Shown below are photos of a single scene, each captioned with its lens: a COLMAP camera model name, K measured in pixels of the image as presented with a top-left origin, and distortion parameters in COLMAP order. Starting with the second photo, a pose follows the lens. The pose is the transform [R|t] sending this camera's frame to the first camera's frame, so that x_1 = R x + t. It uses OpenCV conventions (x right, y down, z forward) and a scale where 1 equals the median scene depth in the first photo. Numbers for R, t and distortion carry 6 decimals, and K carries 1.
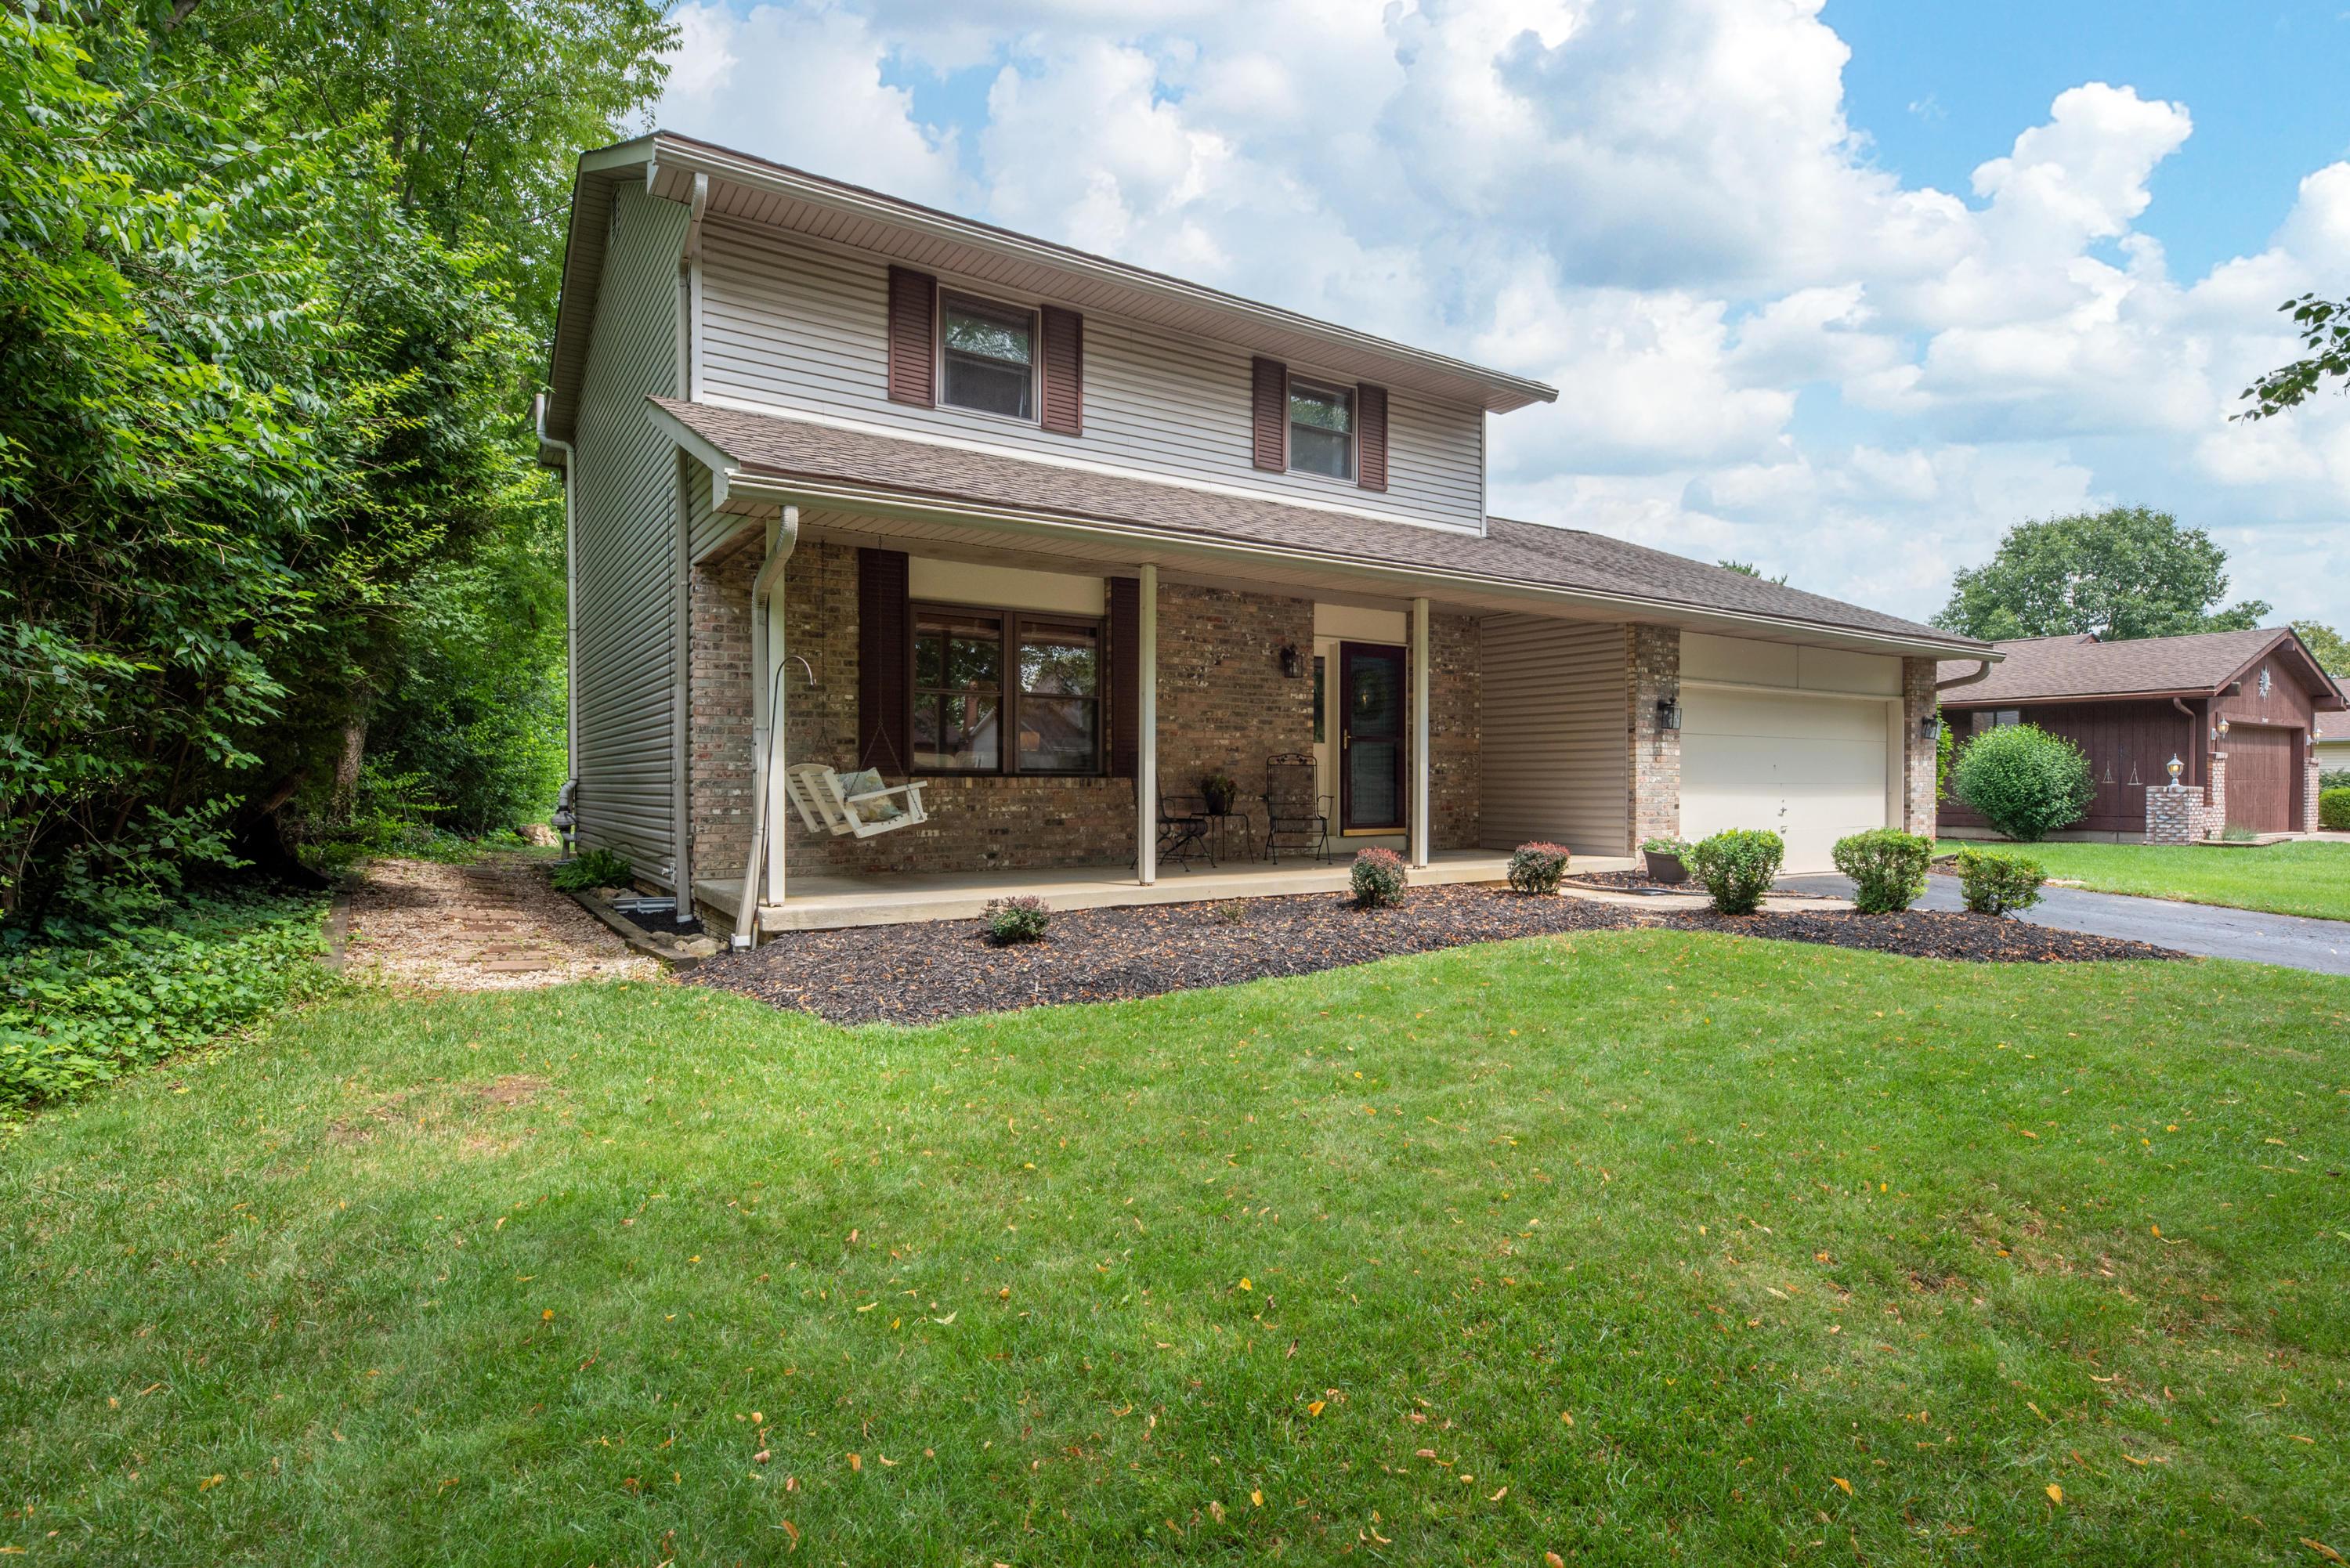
lens RADIAL K [[1155.5, 0, 1171.5], [0, 1155.5, 790.2], [0, 0, 1]] dist [0.001994, -0.000634]
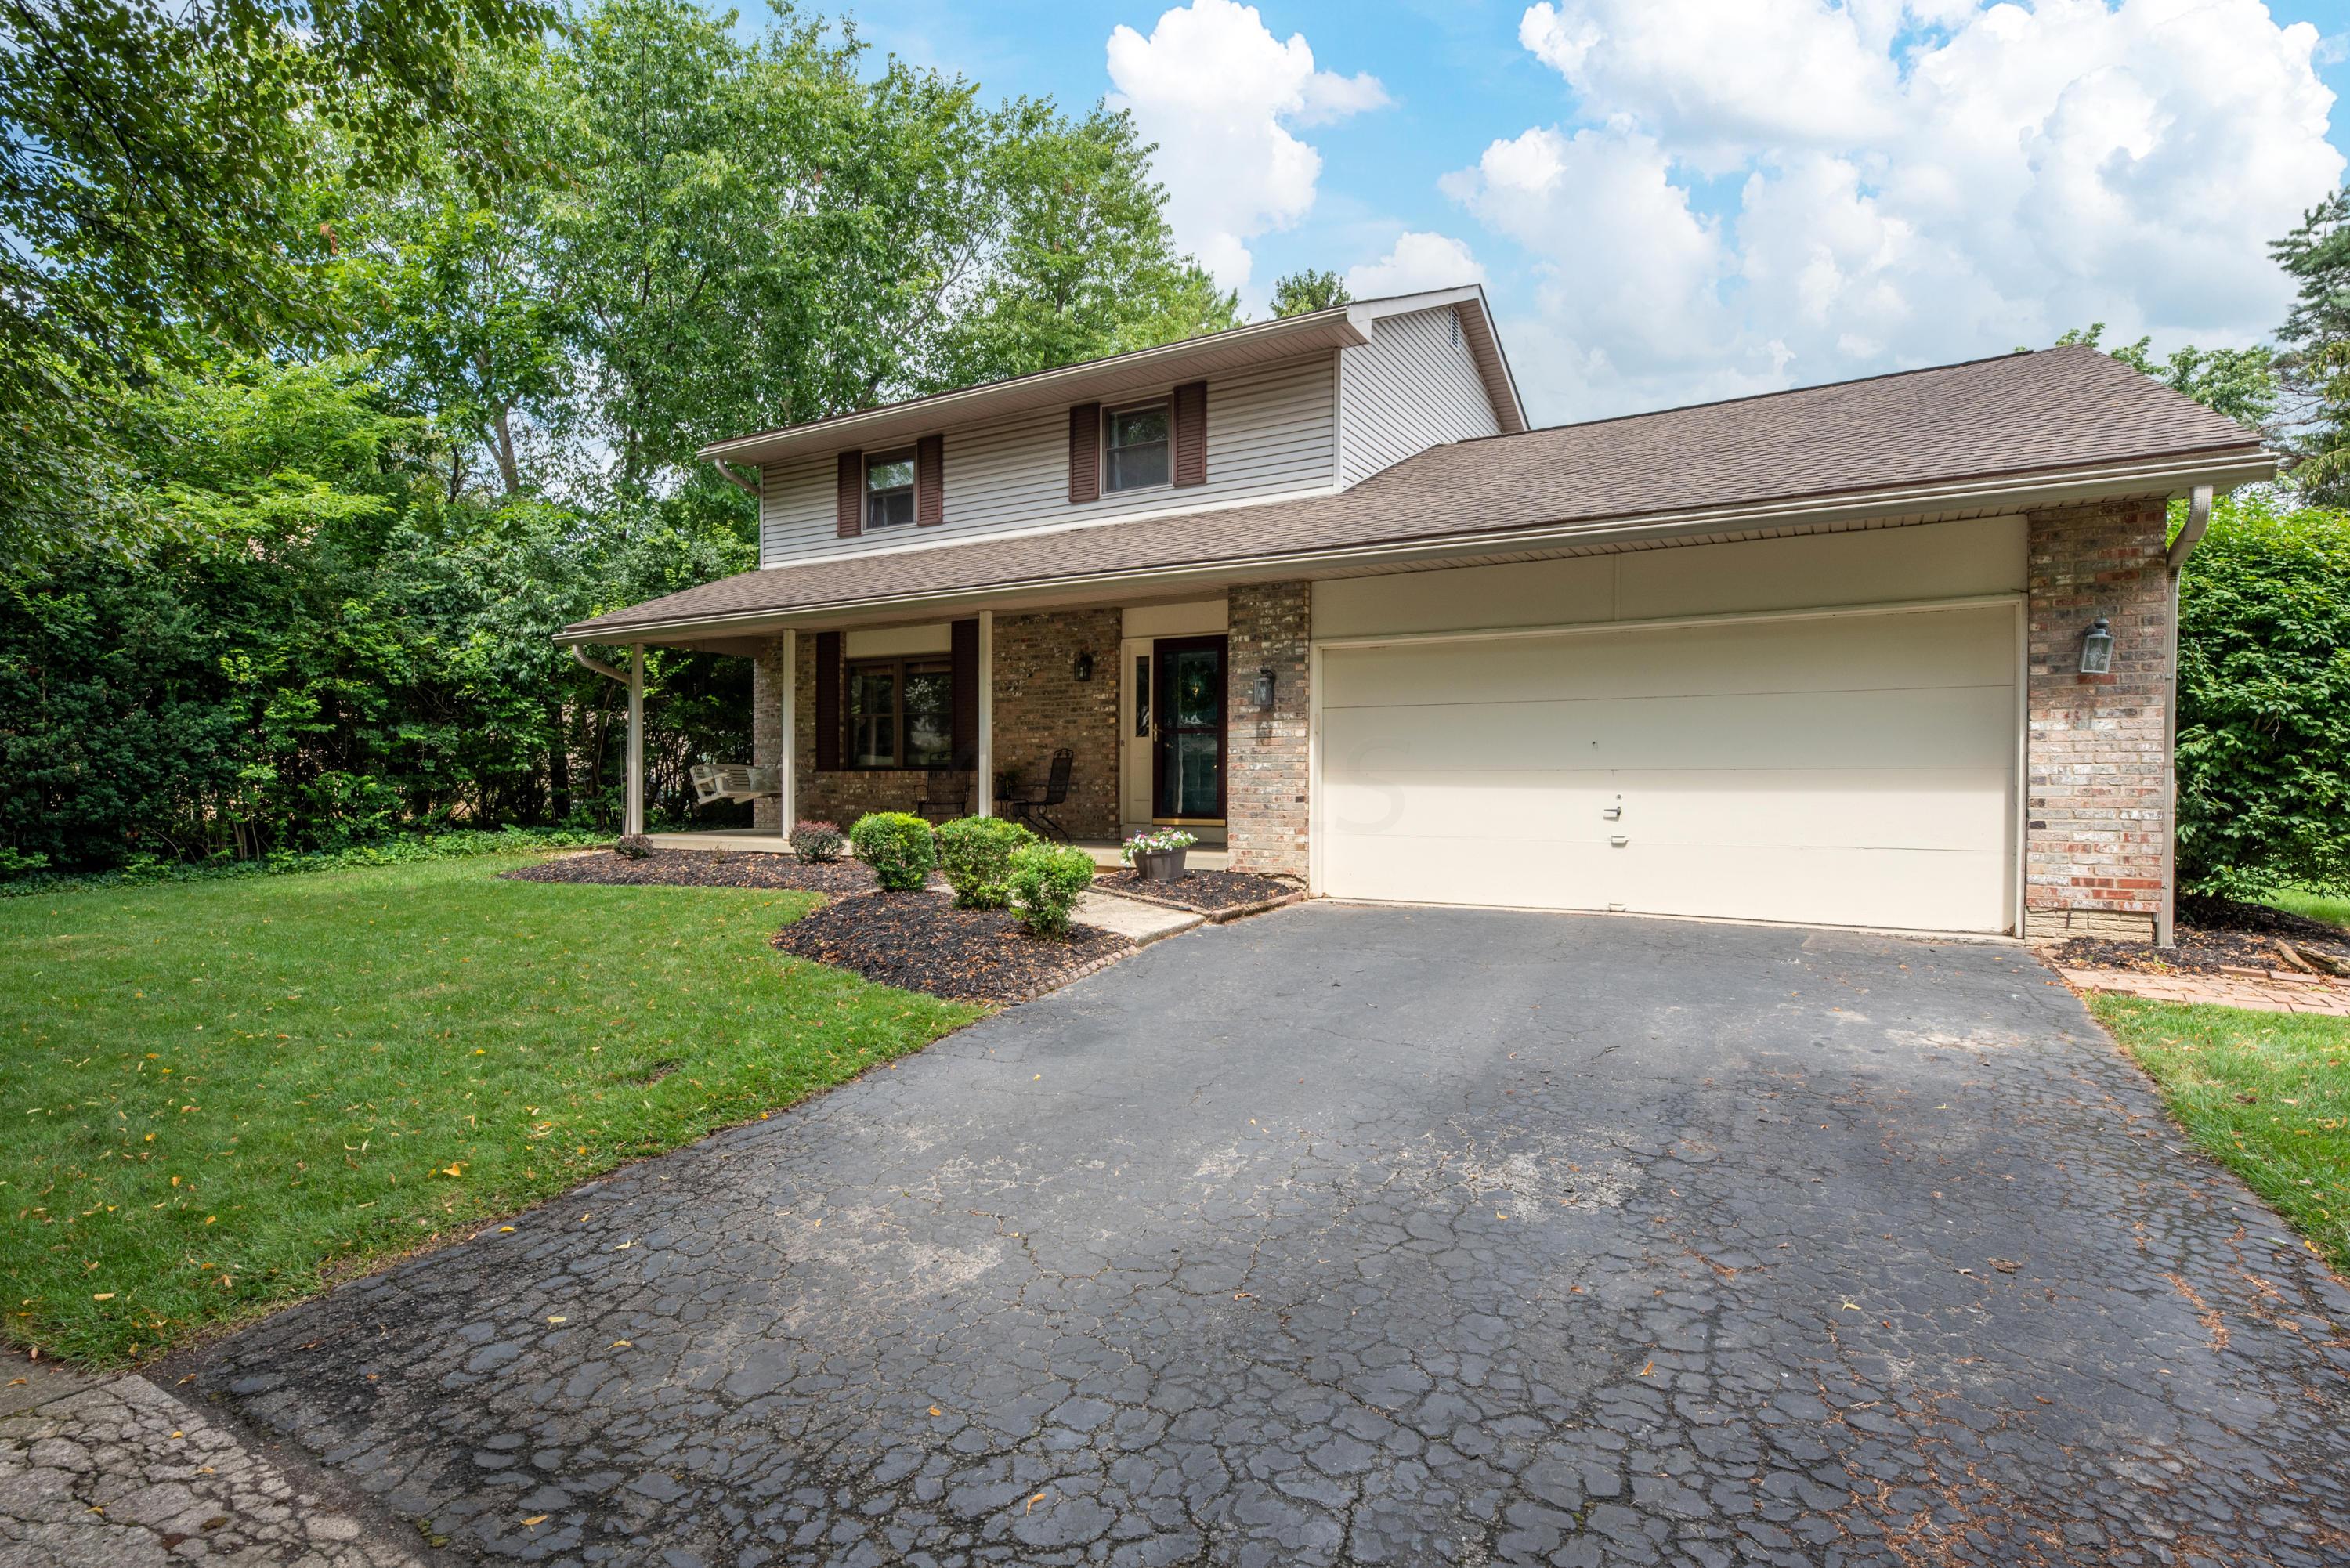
lens RADIAL K [[1155.5, 0, 1171.5], [0, 1155.5, 790.2], [0, 0, 1]] dist [0.001994, -0.000634]
pose [[0.447861, 0.003895, -0.894095, 1.156581], [-0.007742, 0.999970, 0.000479, 0.008298], [0.894070, 0.006707, 0.447878, 0.571105]]
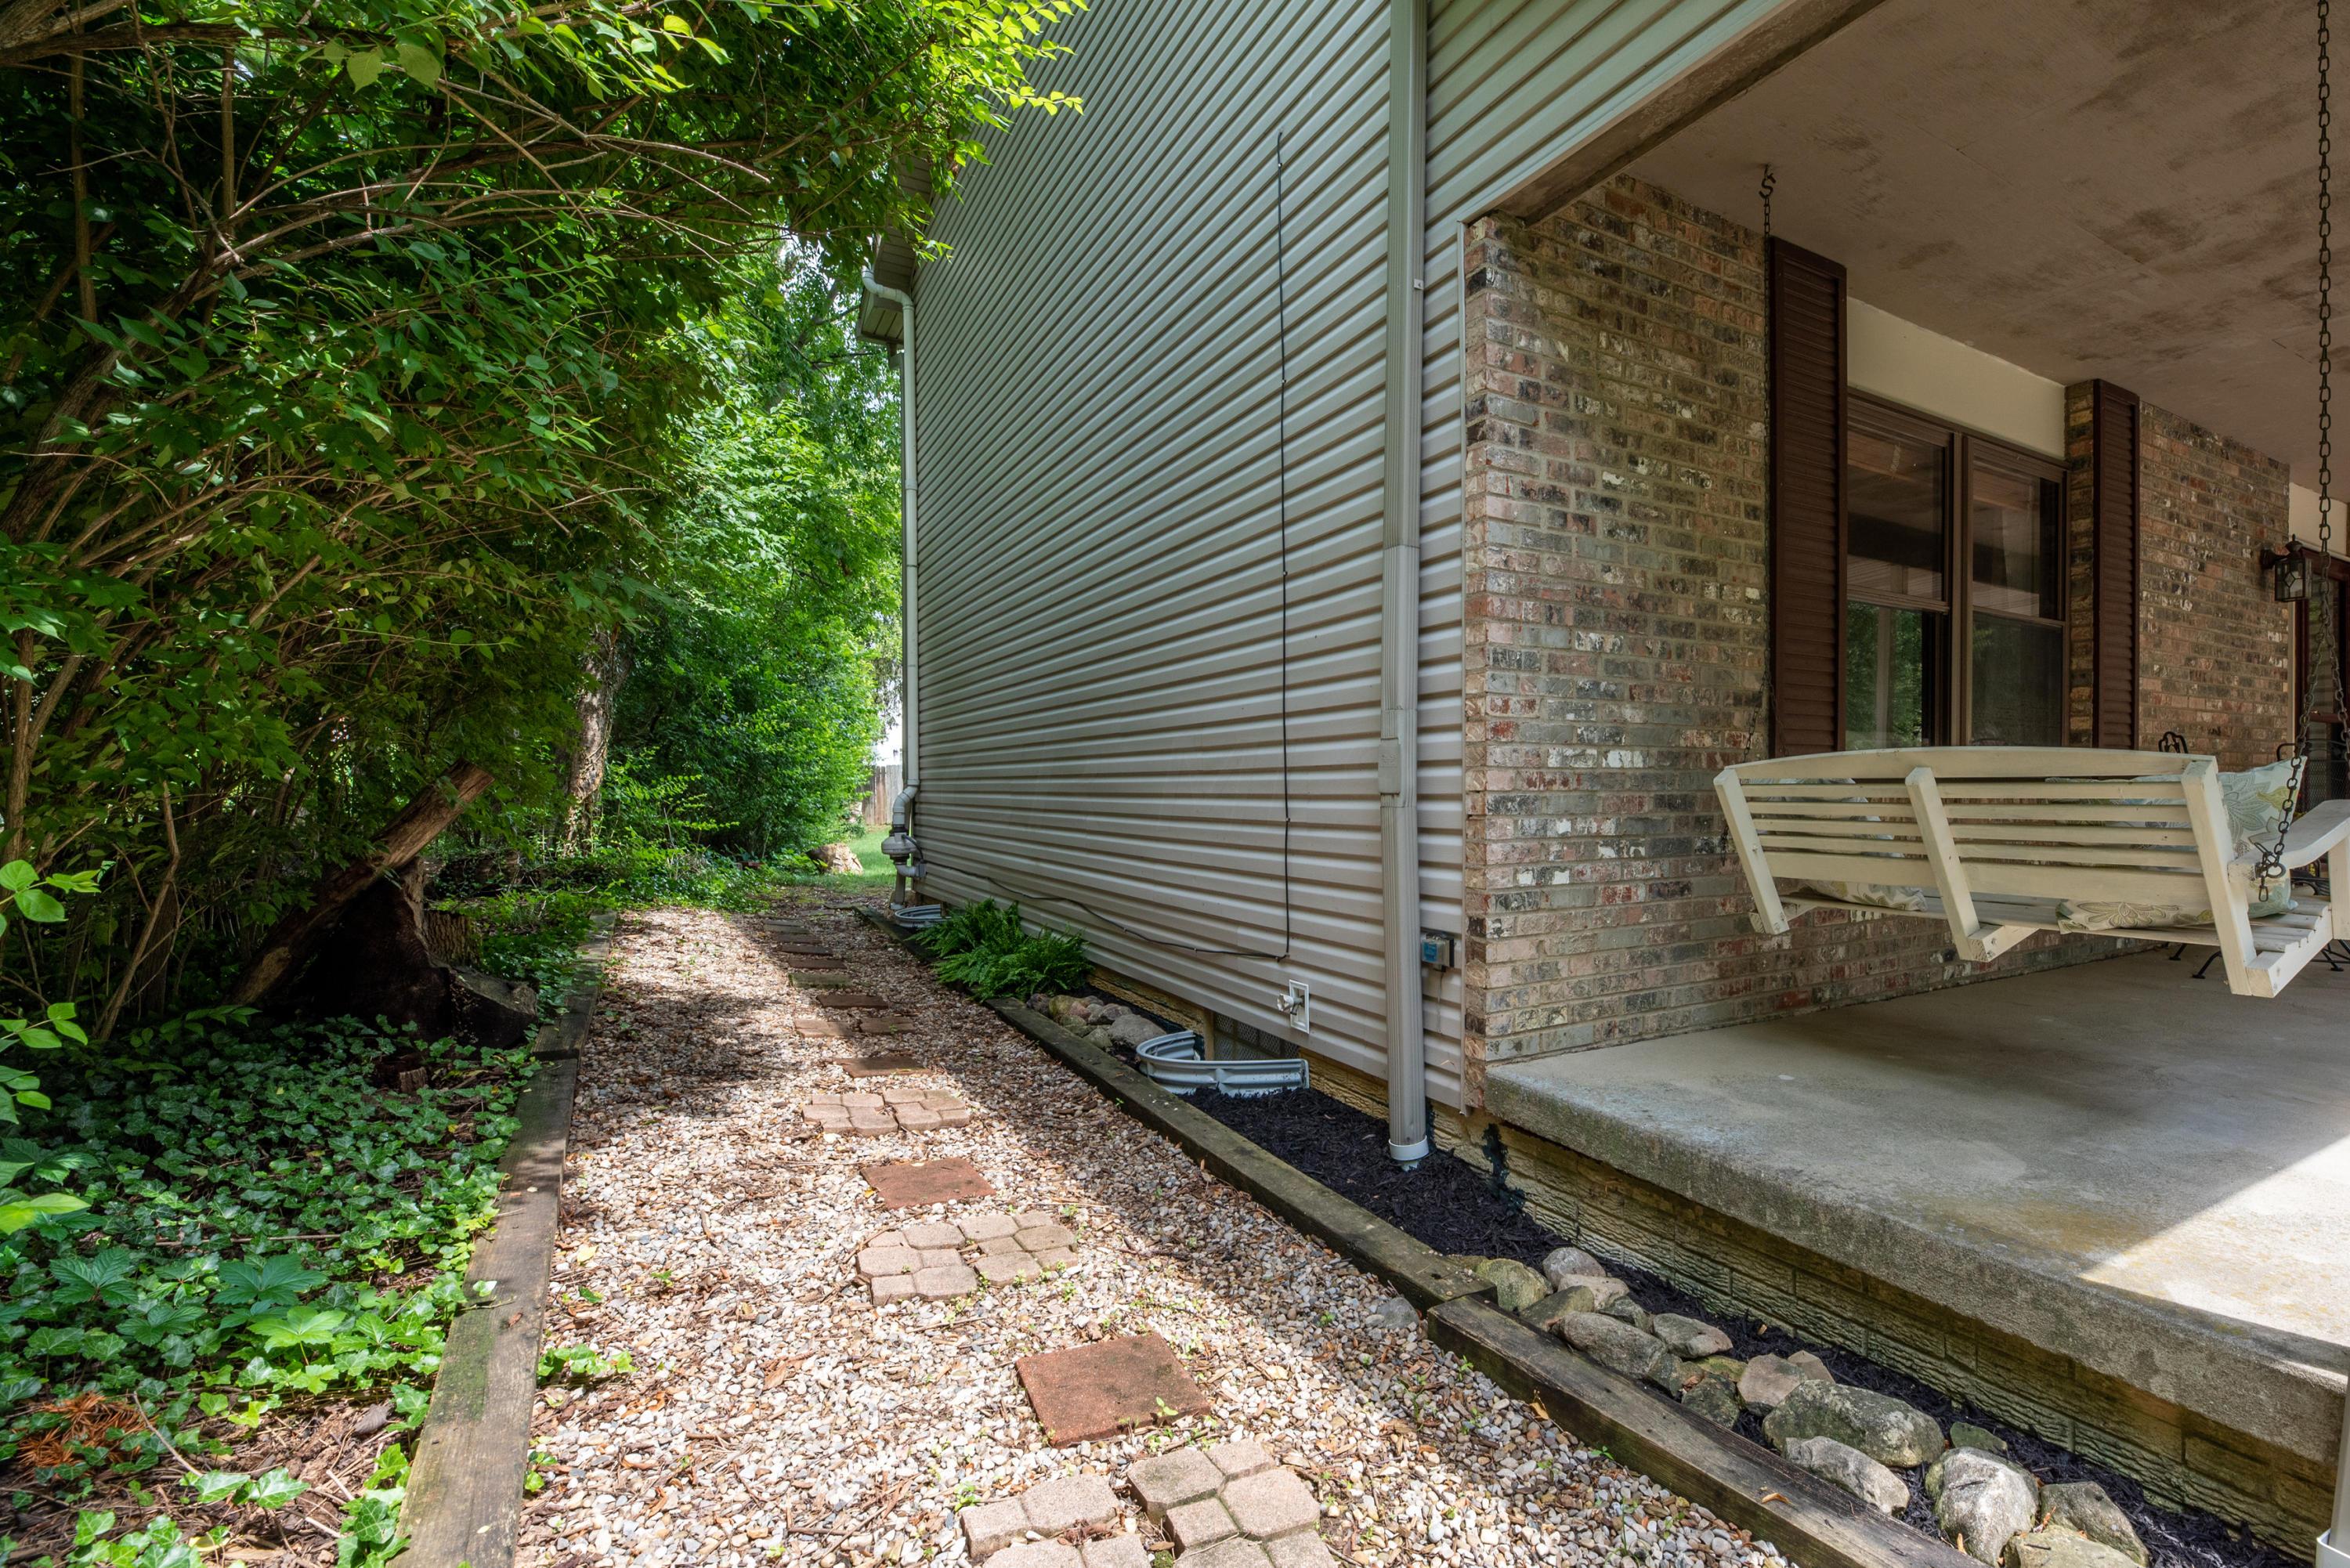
lens RADIAL K [[1060.5, 0, 1313.4], [0, 1060.5, 791.8], [0, 0, 1]] dist [0.001959, 0.000349]
pose [[0.999644, 0.000298, -0.026690, -0.340196], [-0.000322, 1.000000, -0.000866, -0.007036], [0.026690, 0.000874, 0.999643, 0.490182]]
